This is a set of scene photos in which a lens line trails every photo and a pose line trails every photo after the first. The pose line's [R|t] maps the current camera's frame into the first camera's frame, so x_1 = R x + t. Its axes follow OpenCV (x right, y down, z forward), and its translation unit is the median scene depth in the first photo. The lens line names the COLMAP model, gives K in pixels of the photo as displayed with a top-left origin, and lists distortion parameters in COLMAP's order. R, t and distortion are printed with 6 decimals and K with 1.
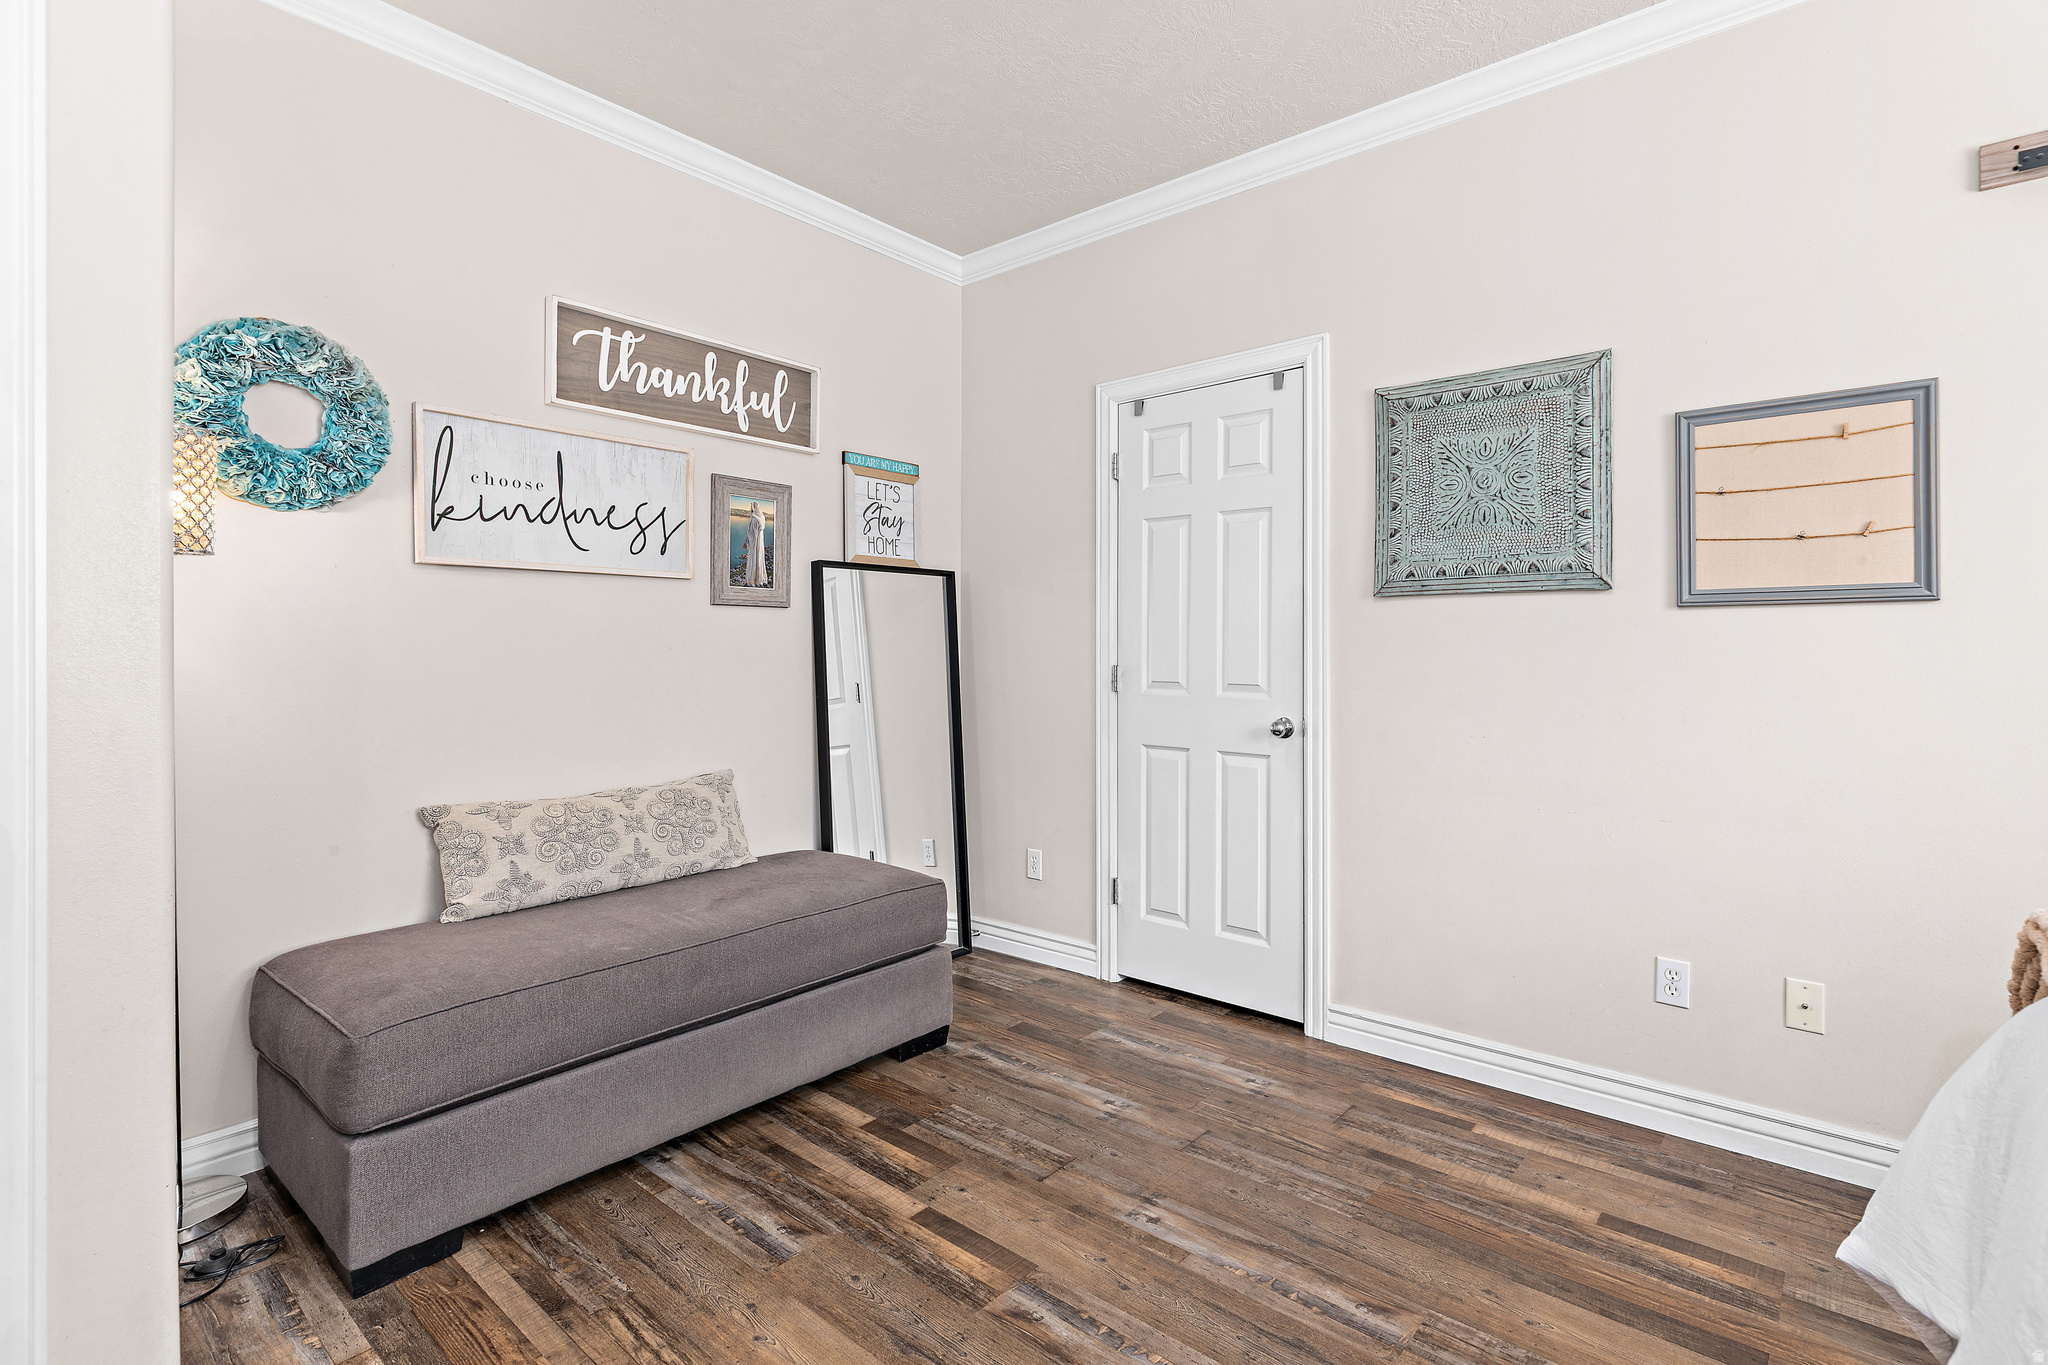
lens RADIAL K [[957.5, 0, 1028.7], [0, 957.5, 640.4], [0, 0, 1]] dist [-0.000549, -0.000367]
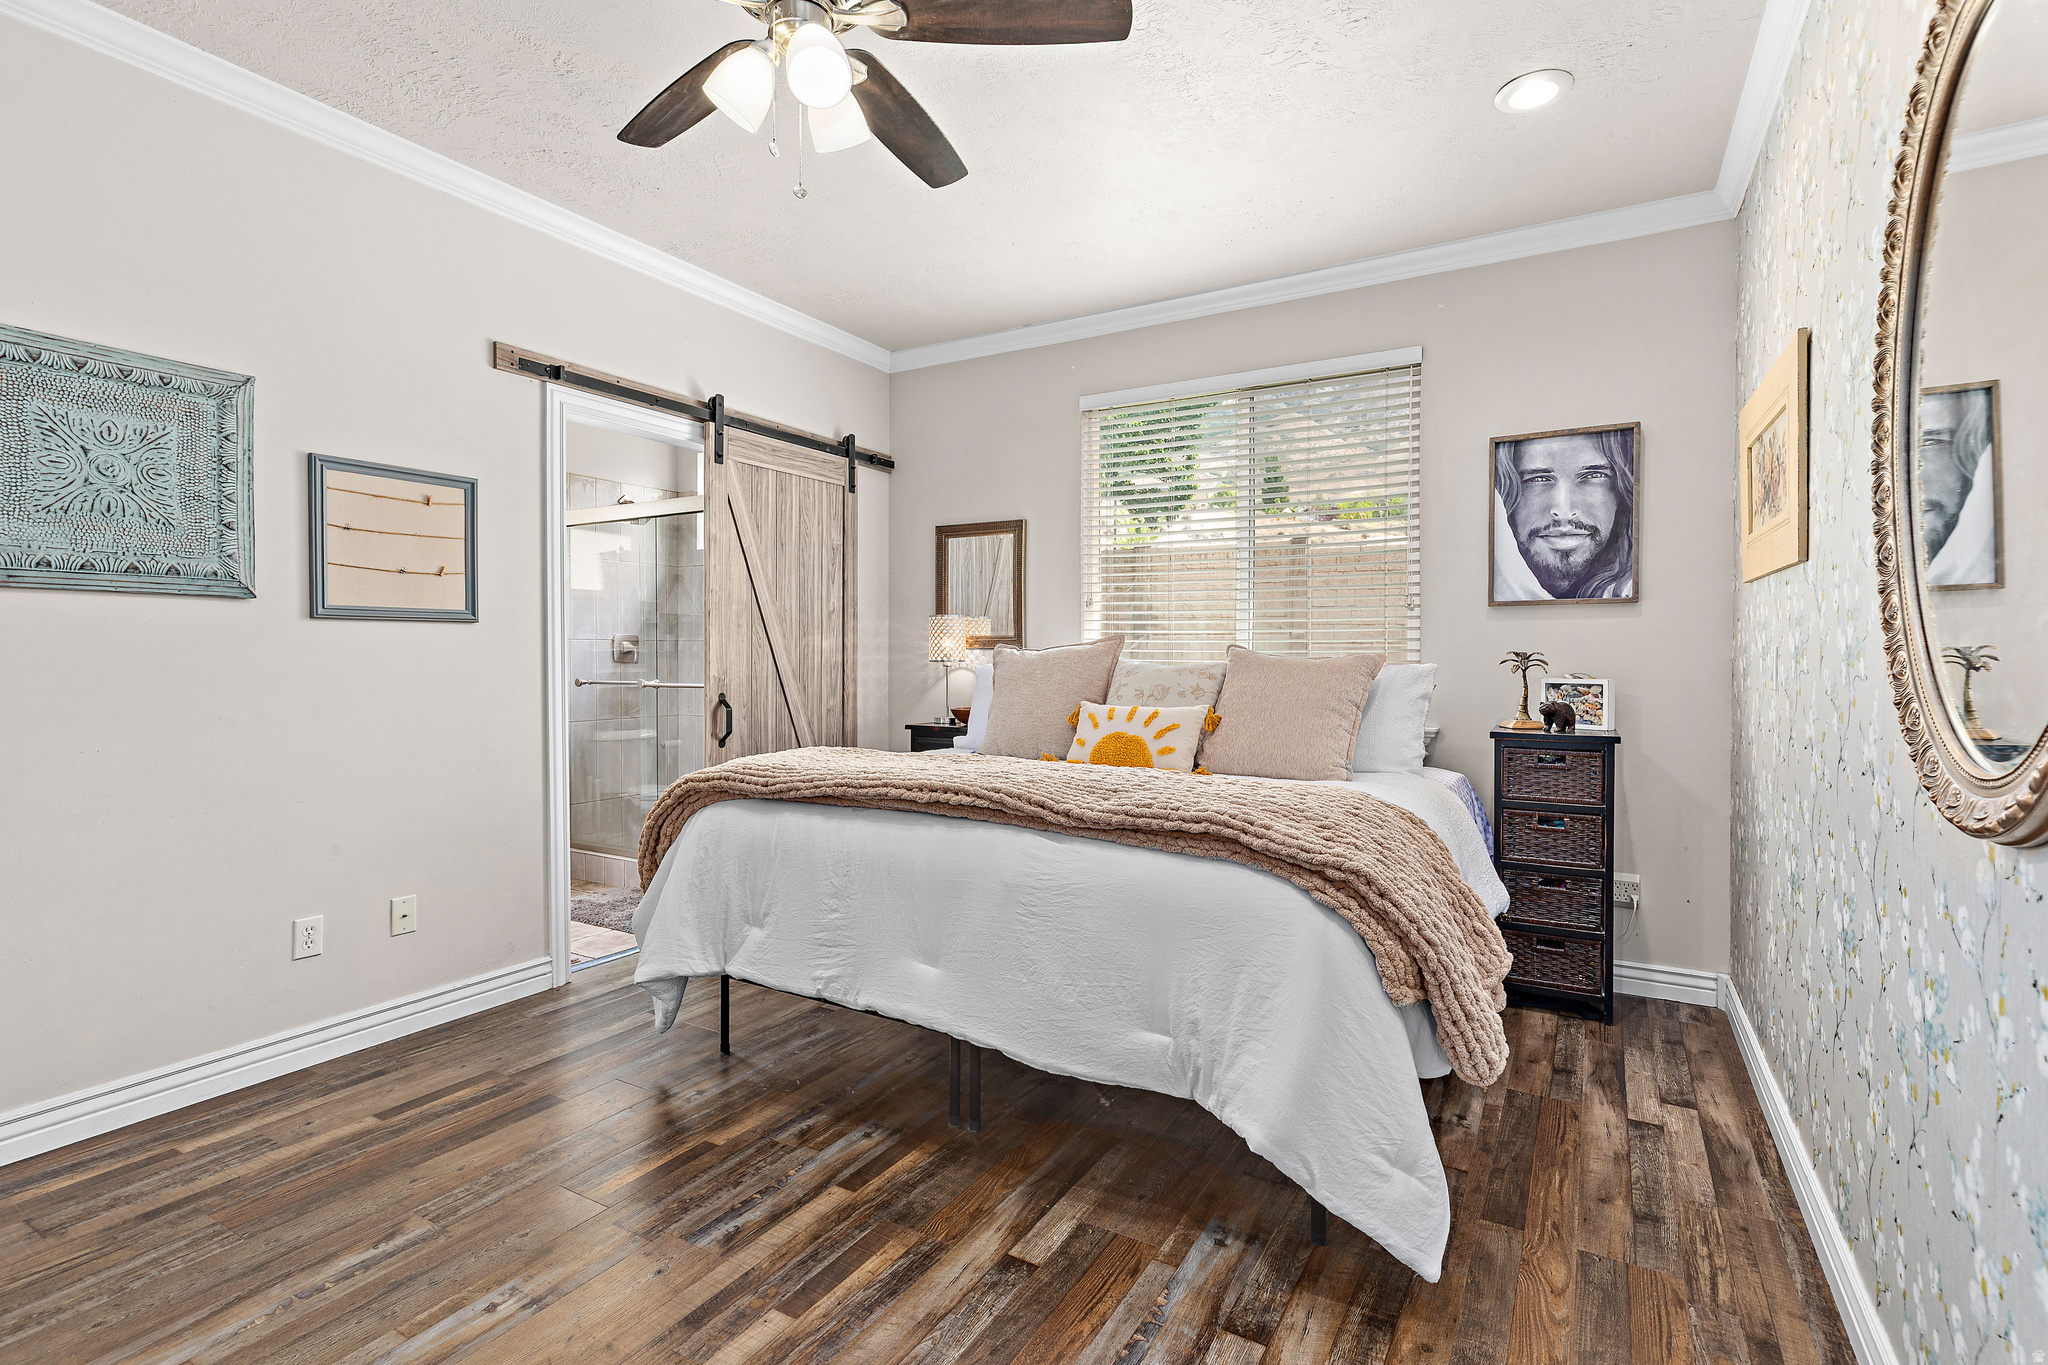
lens RADIAL K [[955.1, 0, 1043.8], [0, 955.1, 652.1], [0, 0, 1]] dist [0.004027, -0.000292]
pose [[-0.177446, 0.002684, 0.984127, -0.643123], [-0.010101, 0.999939, -0.004548, 0.003052], [-0.984079, -0.010748, -0.177408, 0.322149]]
